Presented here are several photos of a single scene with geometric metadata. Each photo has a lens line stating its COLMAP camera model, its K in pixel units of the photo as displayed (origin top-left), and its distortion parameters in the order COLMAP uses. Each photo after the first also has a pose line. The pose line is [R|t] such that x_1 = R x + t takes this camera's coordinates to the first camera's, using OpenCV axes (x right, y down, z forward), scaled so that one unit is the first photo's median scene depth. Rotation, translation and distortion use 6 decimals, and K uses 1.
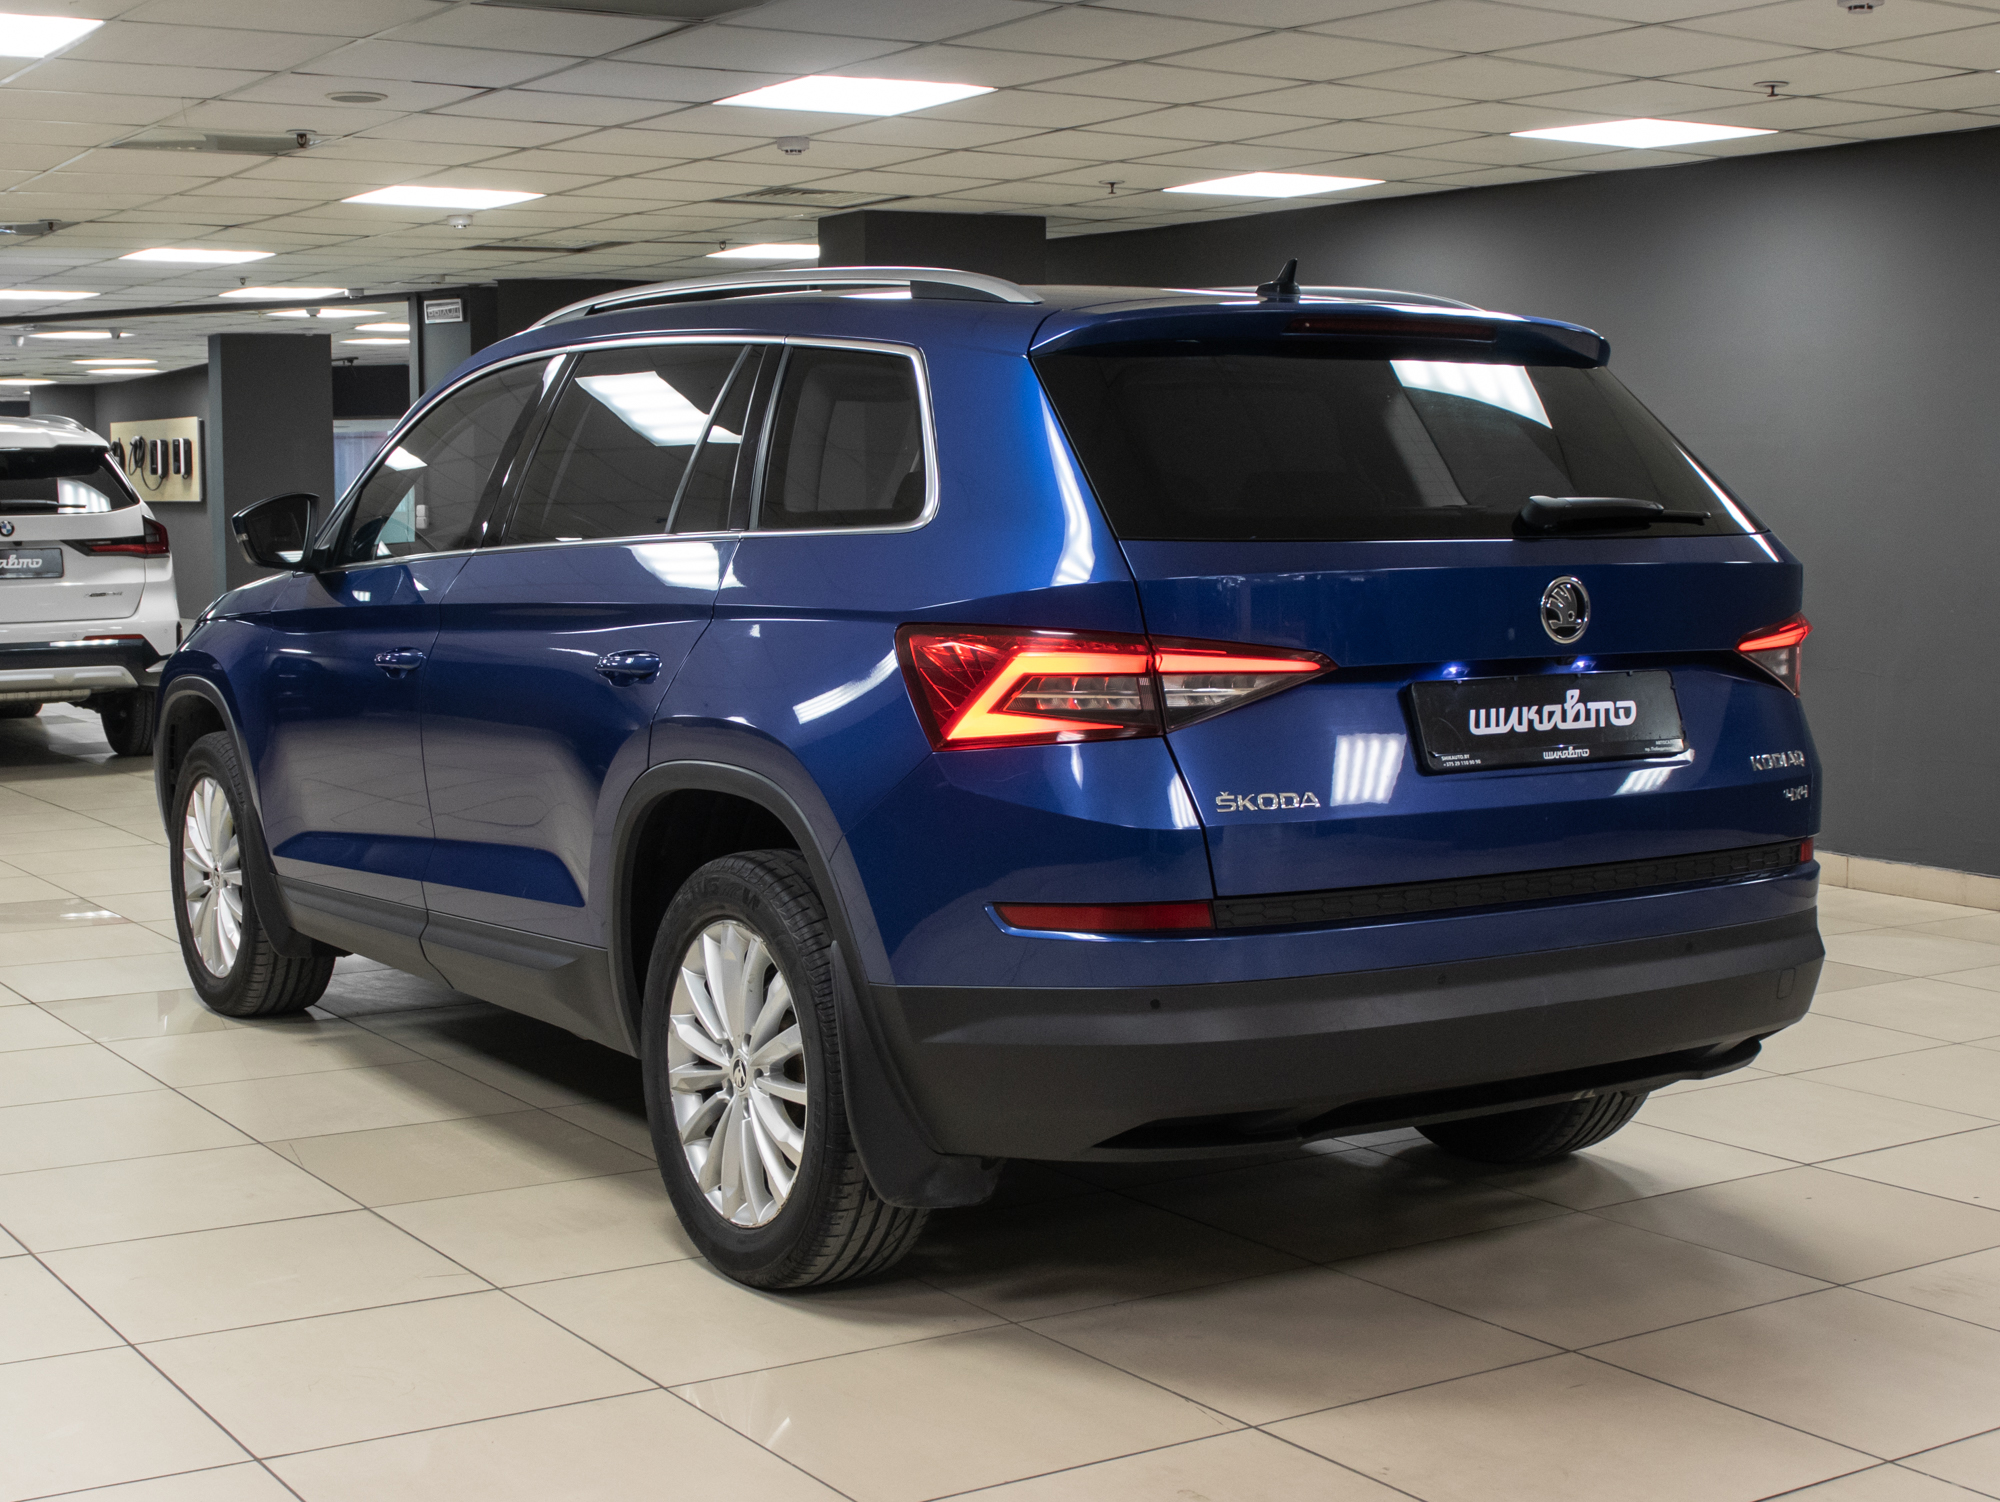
lens RADIAL K [[3065.0, 0, 1001.4], [0, 3065.0, 767.3], [0, 0, 1]] dist [-0.070523, 0.000000]
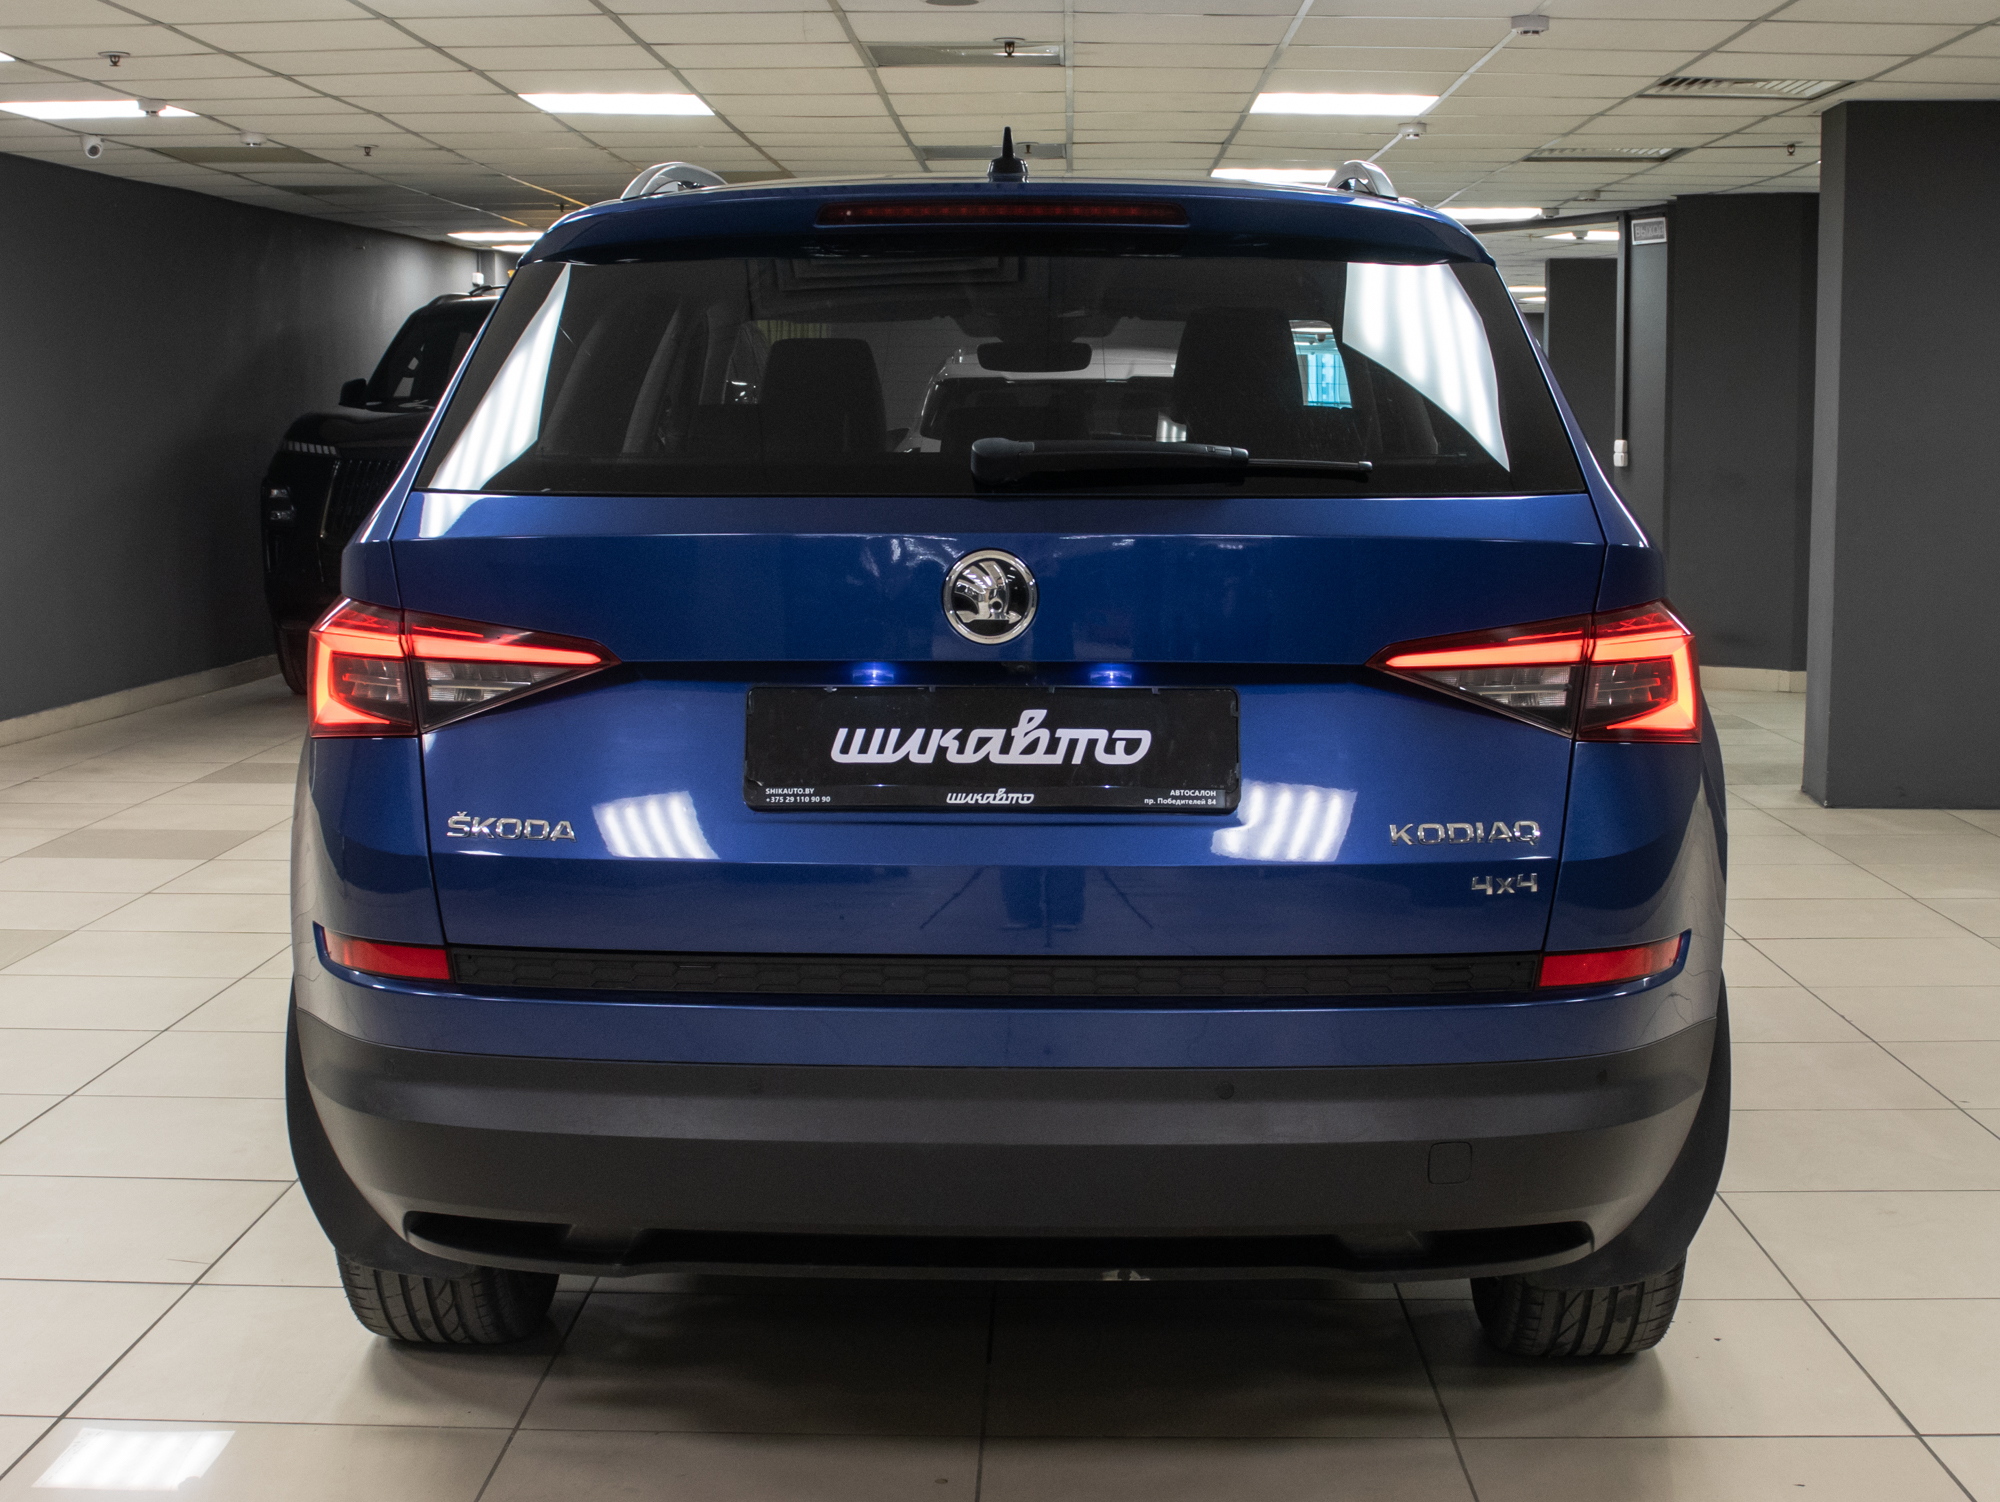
lens RADIAL K [[3065.0, 0, 995.0], [0, 3065.0, 746.4], [0, 0, 1]] dist [-0.070523, 0.000000]
pose [[0.802943, 0.066043, -0.592386, 0.607692], [-0.057669, 0.997788, 0.033073, -0.040147], [0.593260, 0.007606, 0.804975, 0.419866]]
